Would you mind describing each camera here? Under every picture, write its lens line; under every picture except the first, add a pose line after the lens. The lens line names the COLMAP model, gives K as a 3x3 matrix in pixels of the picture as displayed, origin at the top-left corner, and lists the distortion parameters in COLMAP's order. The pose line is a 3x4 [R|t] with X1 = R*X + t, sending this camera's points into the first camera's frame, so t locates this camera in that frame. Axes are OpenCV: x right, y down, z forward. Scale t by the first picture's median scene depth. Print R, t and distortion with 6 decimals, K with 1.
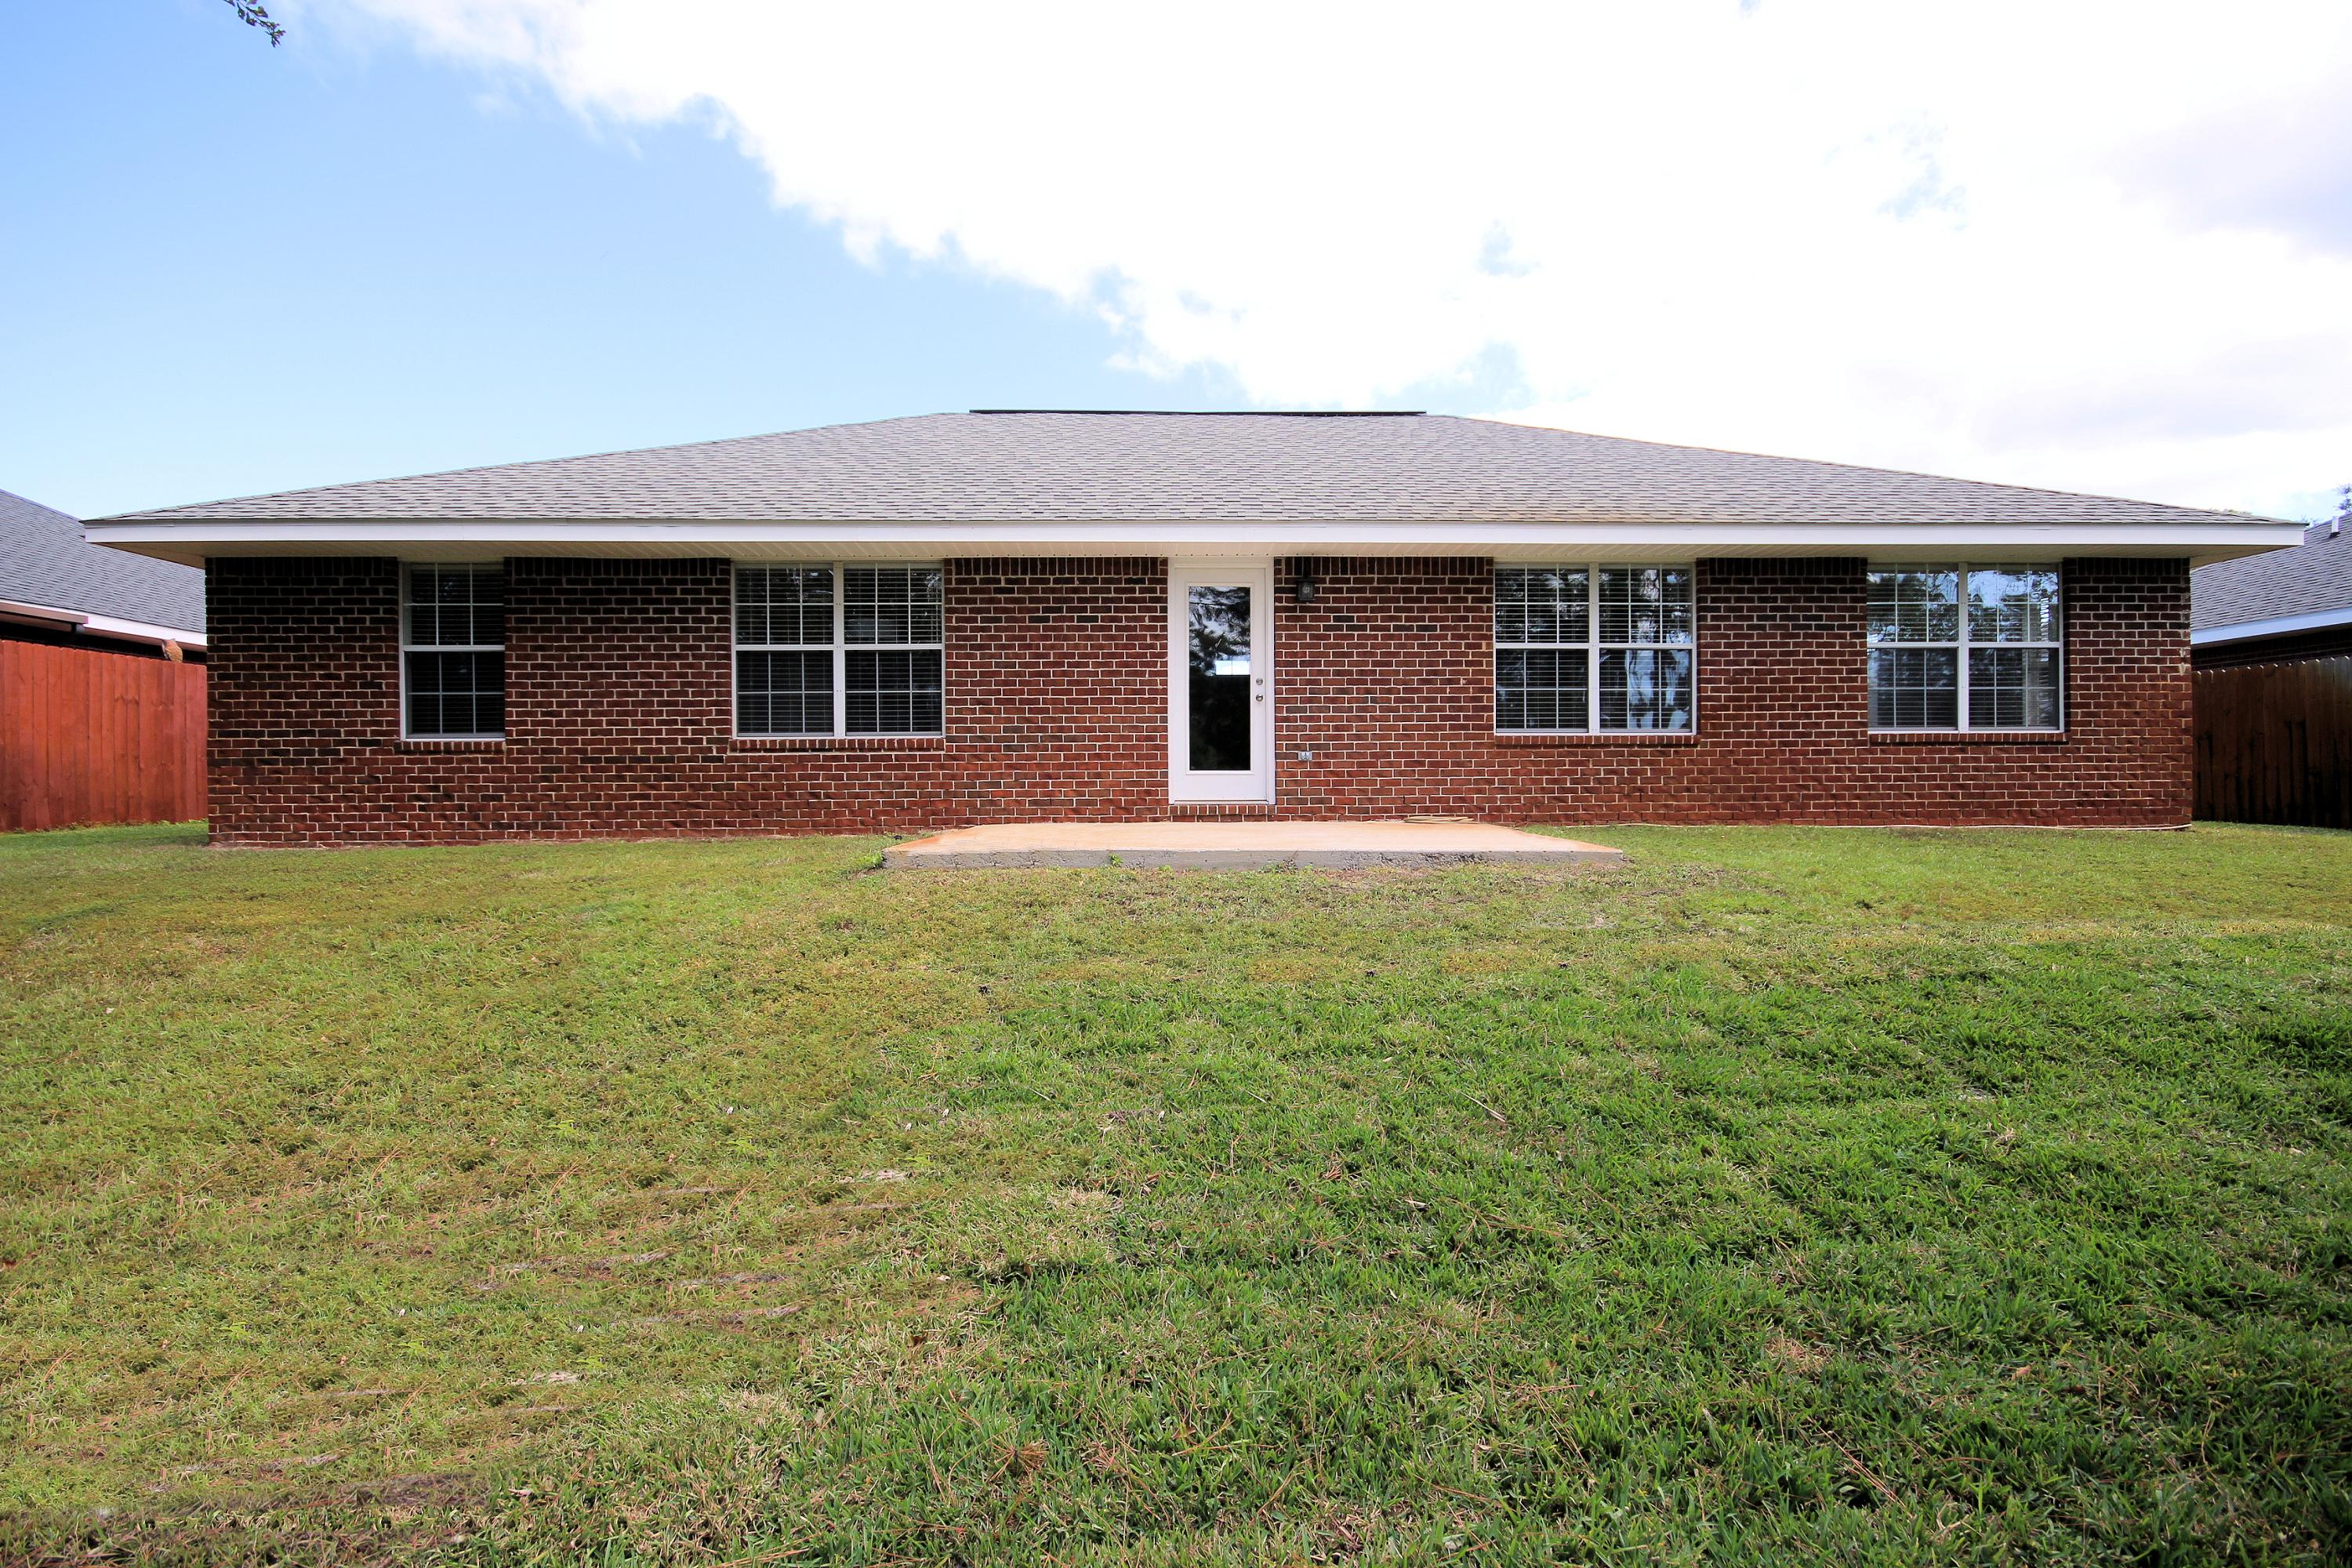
lens RADIAL K [[1088.0, 0, 1180.9], [0, 1088.0, 775.3], [0, 0, 1]] dist [-0.002959, -0.007023]
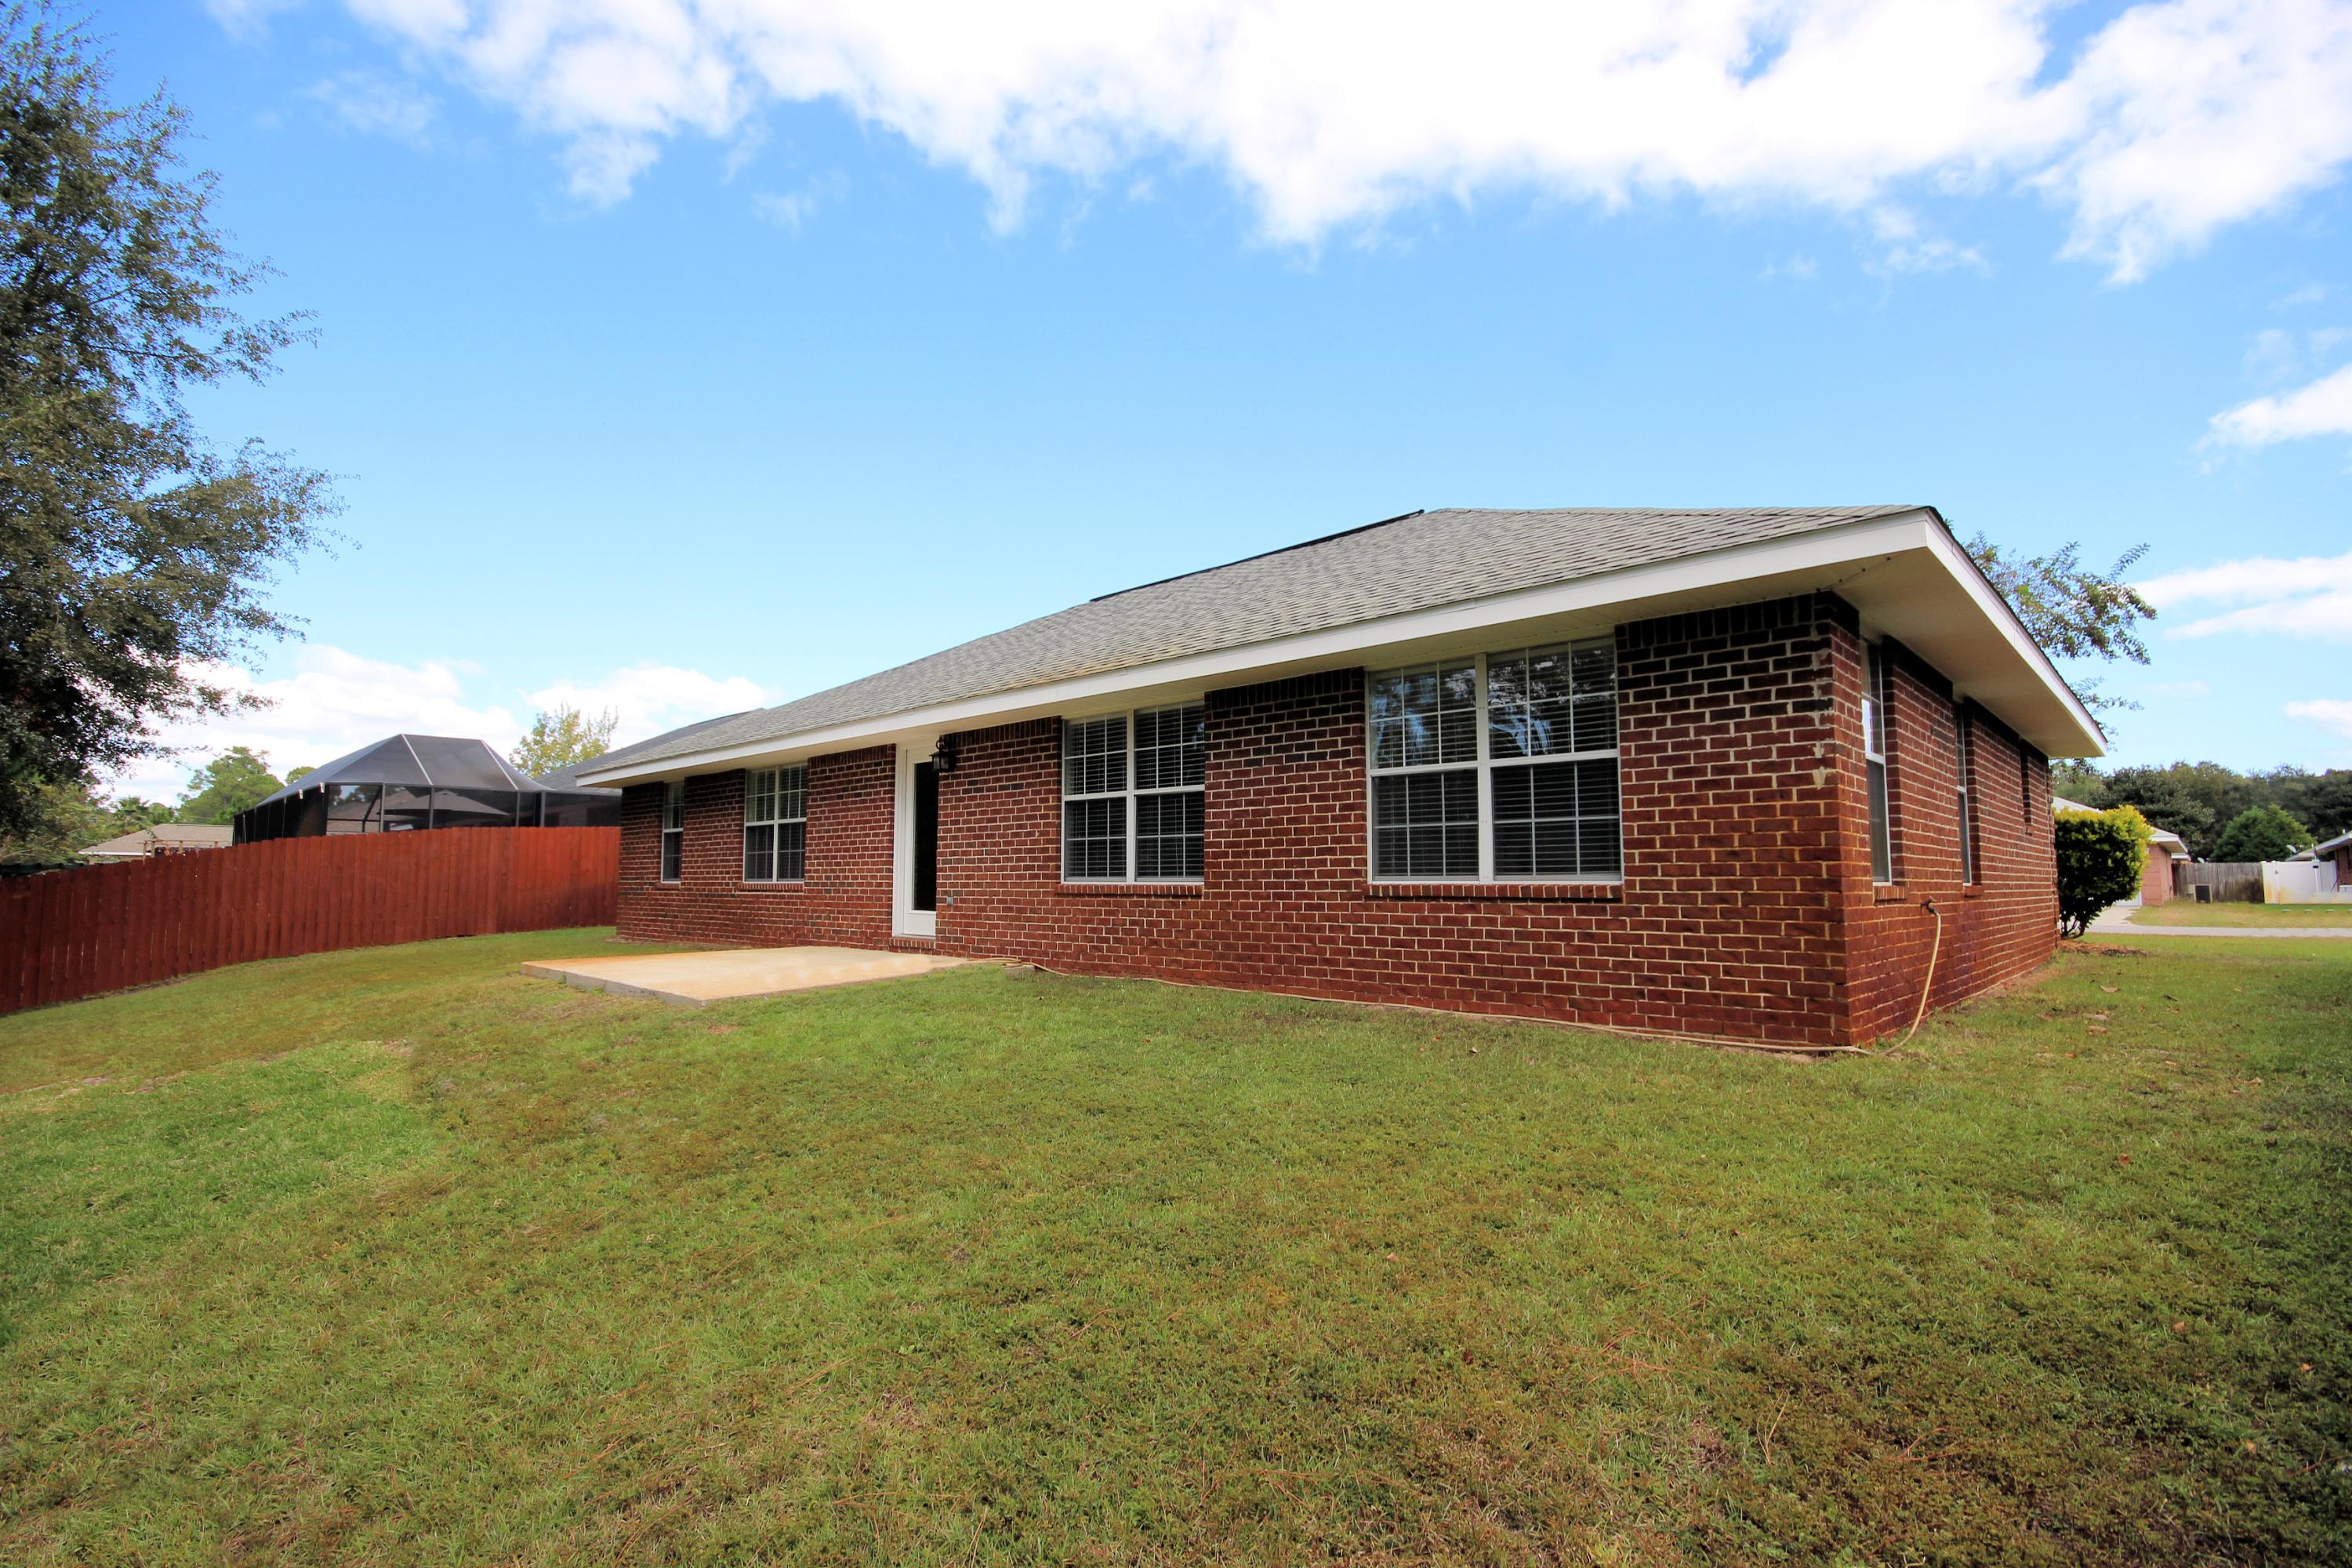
lens RADIAL K [[1088.0, 0, 1166.6], [0, 1088.0, 793.6], [0, 0, 1]] dist [-0.002959, -0.007023]
pose [[0.699868, -0.052531, -0.712338, 1.105662], [-0.004882, 0.996917, -0.078314, -0.041760], [0.714256, 0.058286, 0.697453, 0.334776]]
